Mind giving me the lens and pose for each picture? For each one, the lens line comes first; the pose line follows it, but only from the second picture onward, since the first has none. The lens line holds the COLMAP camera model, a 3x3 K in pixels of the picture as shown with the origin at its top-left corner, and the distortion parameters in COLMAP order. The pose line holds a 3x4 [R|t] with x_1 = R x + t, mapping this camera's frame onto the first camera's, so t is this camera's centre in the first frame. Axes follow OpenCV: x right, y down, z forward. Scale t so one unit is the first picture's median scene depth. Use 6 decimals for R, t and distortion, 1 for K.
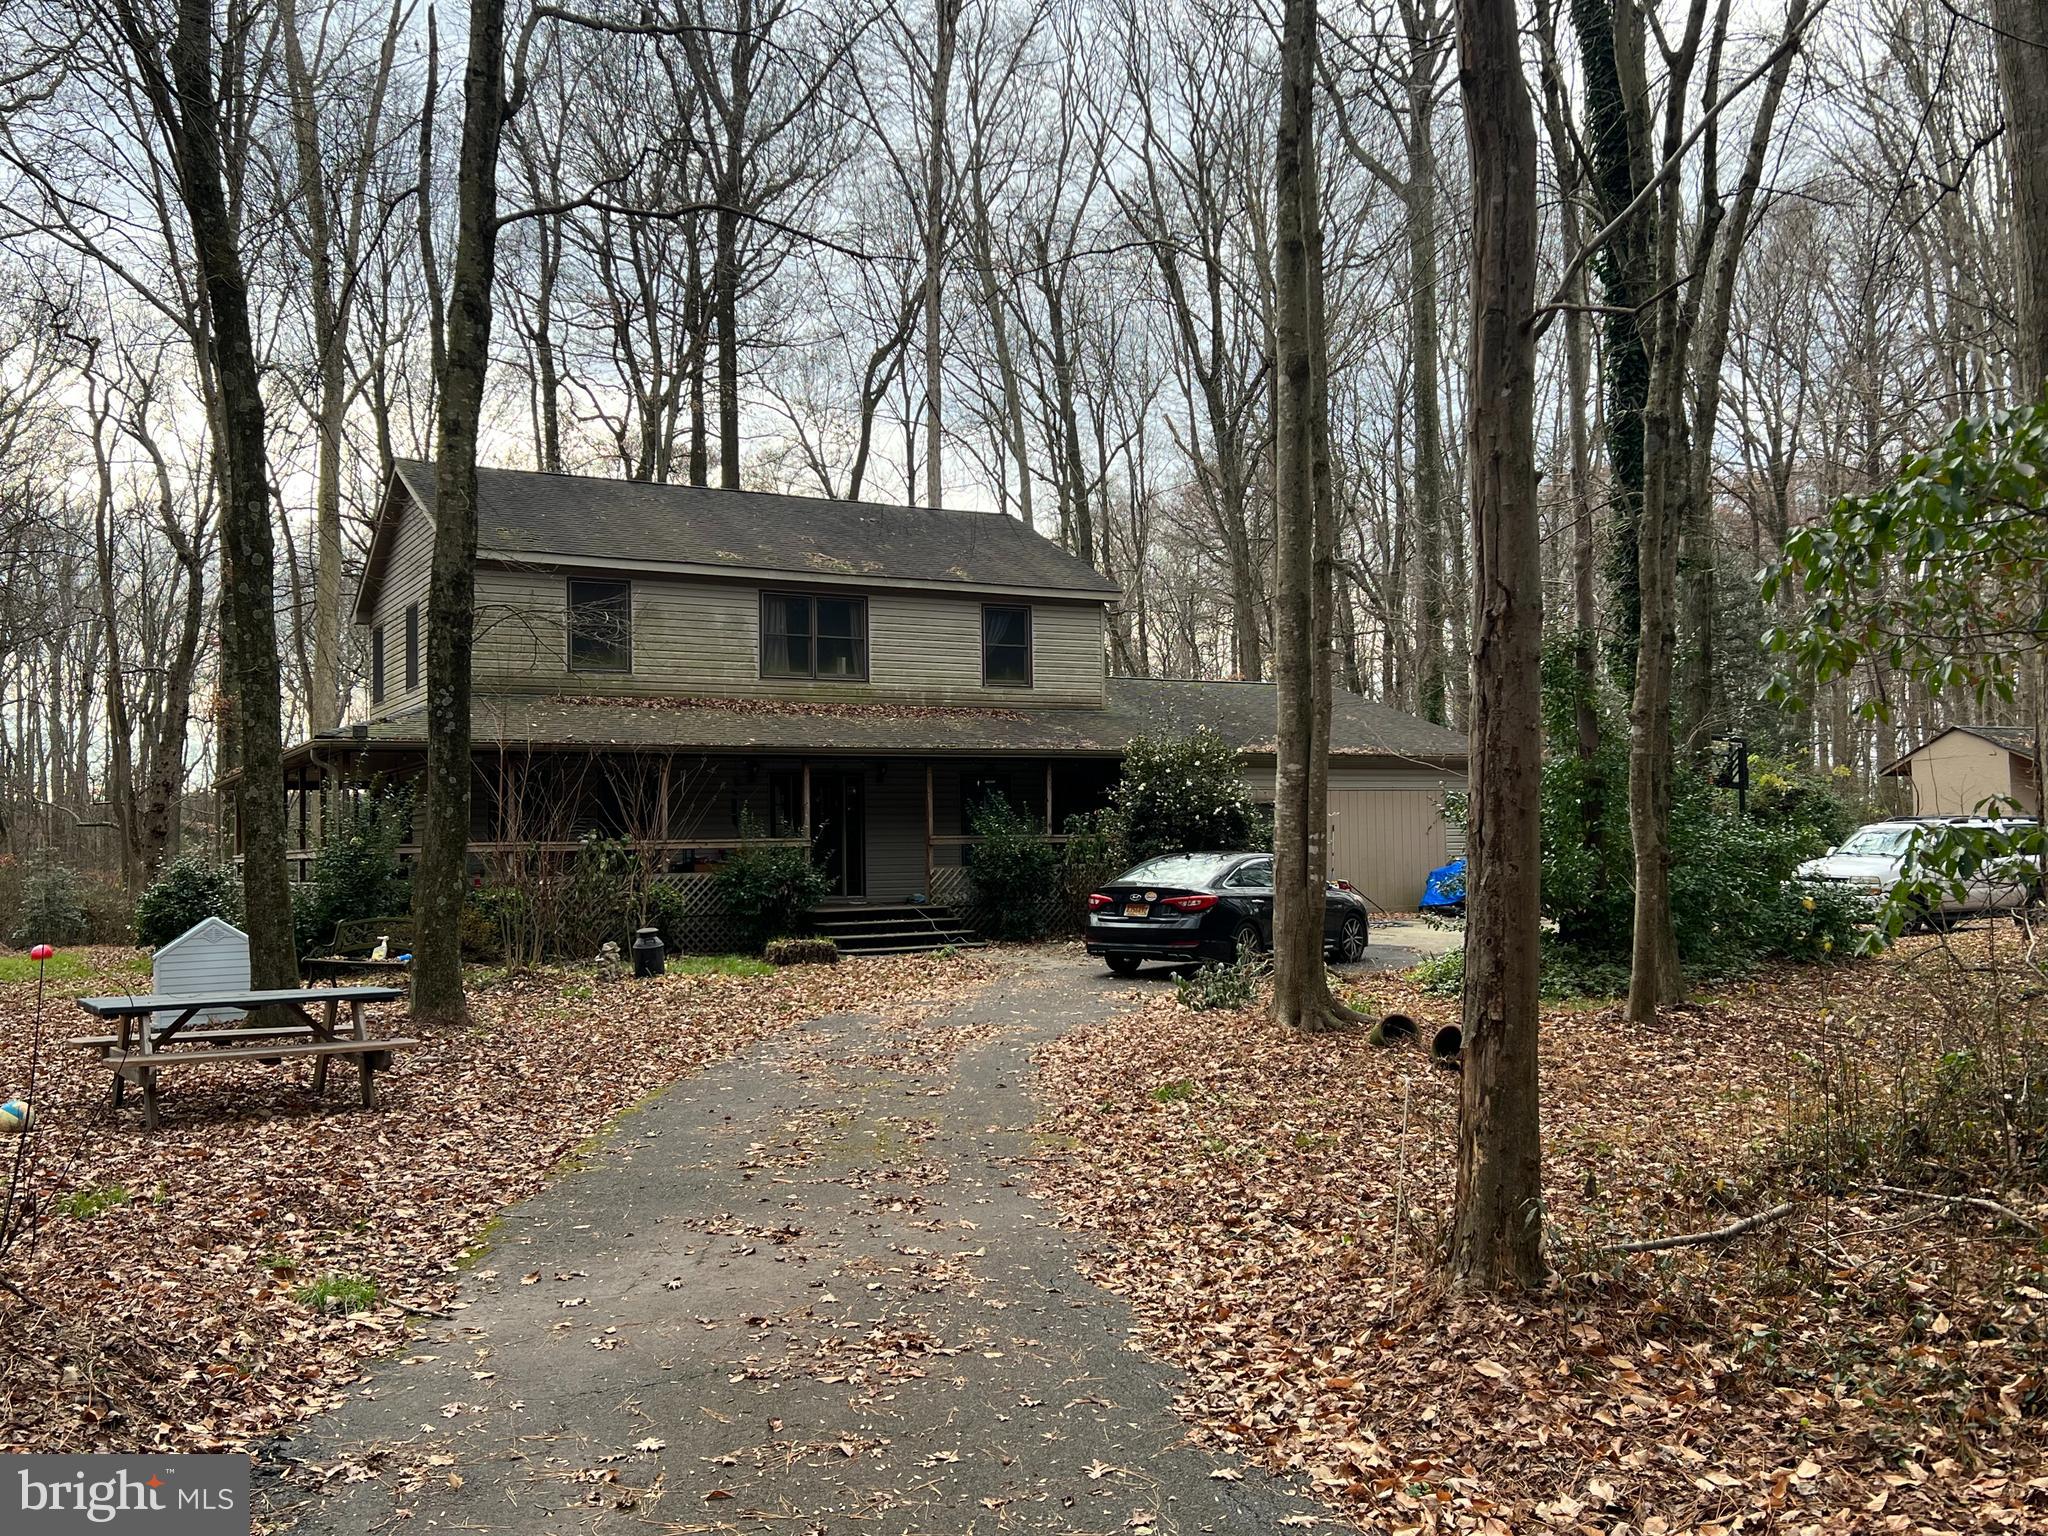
lens RADIAL K [[1916.6, 0, 1024.0], [0, 1916.6, 768.0], [0, 0, 1]] dist [0.125312, -0.344606]
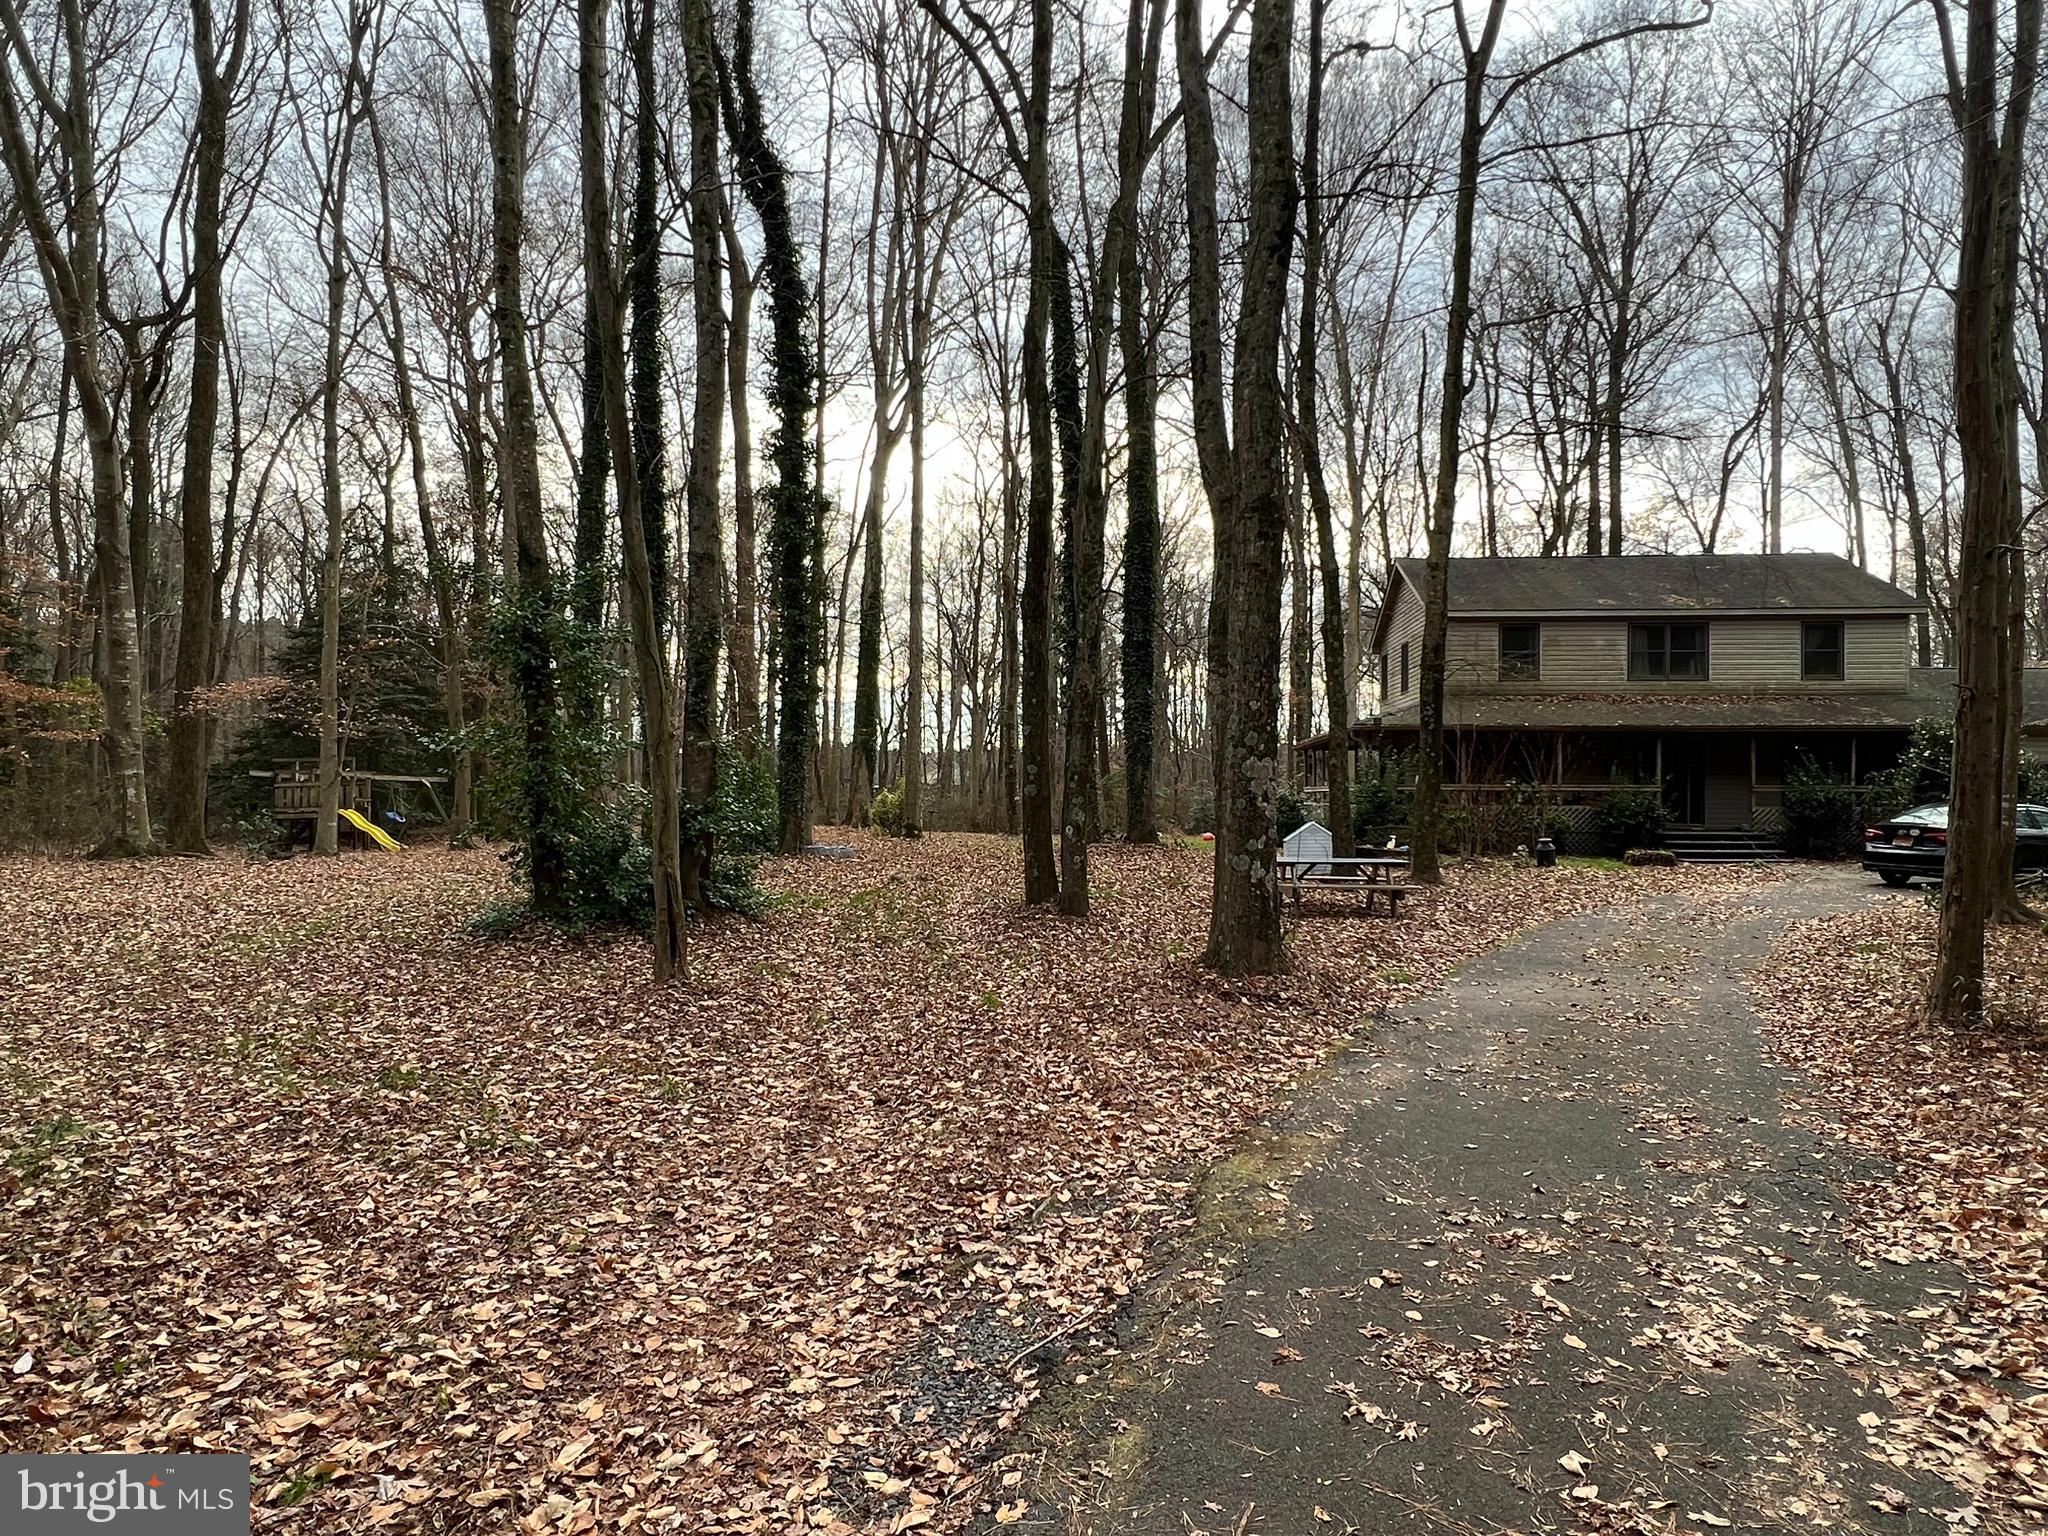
lens RADIAL K [[1268.2, 0, 1024.0], [0, 1268.2, 768.0], [0, 0, 1]] dist [0.003092, 0.002771]
pose [[0.829916, 0.012824, -0.557741, 0.031657], [0.004156, 0.999566, 0.029166, -0.008999], [0.557873, -0.026523, 0.829503, -0.124356]]
